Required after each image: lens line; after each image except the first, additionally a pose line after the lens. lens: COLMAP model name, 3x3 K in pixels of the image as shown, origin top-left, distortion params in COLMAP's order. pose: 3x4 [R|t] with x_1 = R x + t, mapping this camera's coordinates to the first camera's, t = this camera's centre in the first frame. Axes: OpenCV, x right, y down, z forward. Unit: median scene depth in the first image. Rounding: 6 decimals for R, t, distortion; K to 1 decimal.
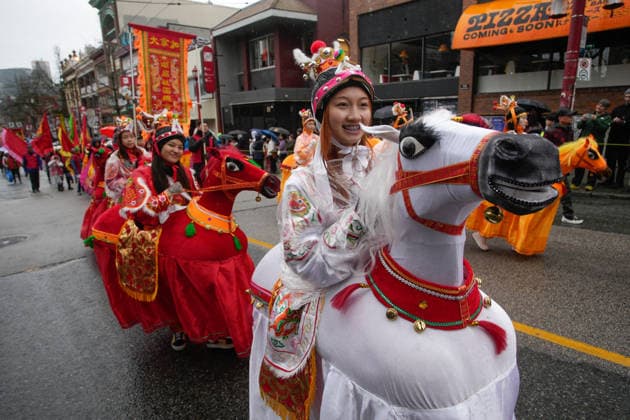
lens RADIAL K [[372.1, 0, 315.0], [0, 372.1, 210.0], [0, 0, 1]] dist [-0.000989, 0.000270]
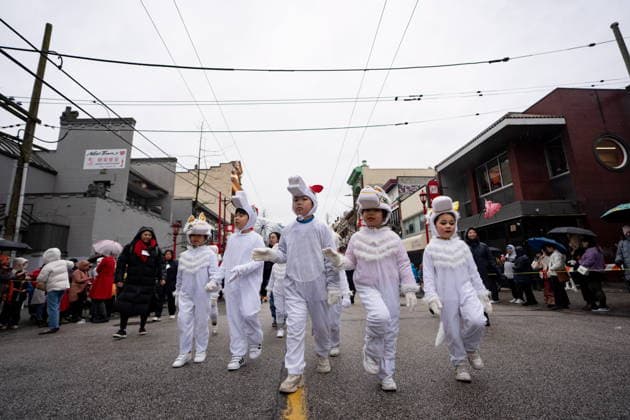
lens RADIAL K [[305.9, 0, 313.6], [0, 305.9, 201.2], [0, 0, 1]] dist [0.000844, 0.000151]
pose [[0.805711, -0.148716, -0.573336, -0.065180], [-0.105438, 0.916496, -0.385899, -0.011244], [0.582849, 0.371374, 0.722750, 0.175221]]
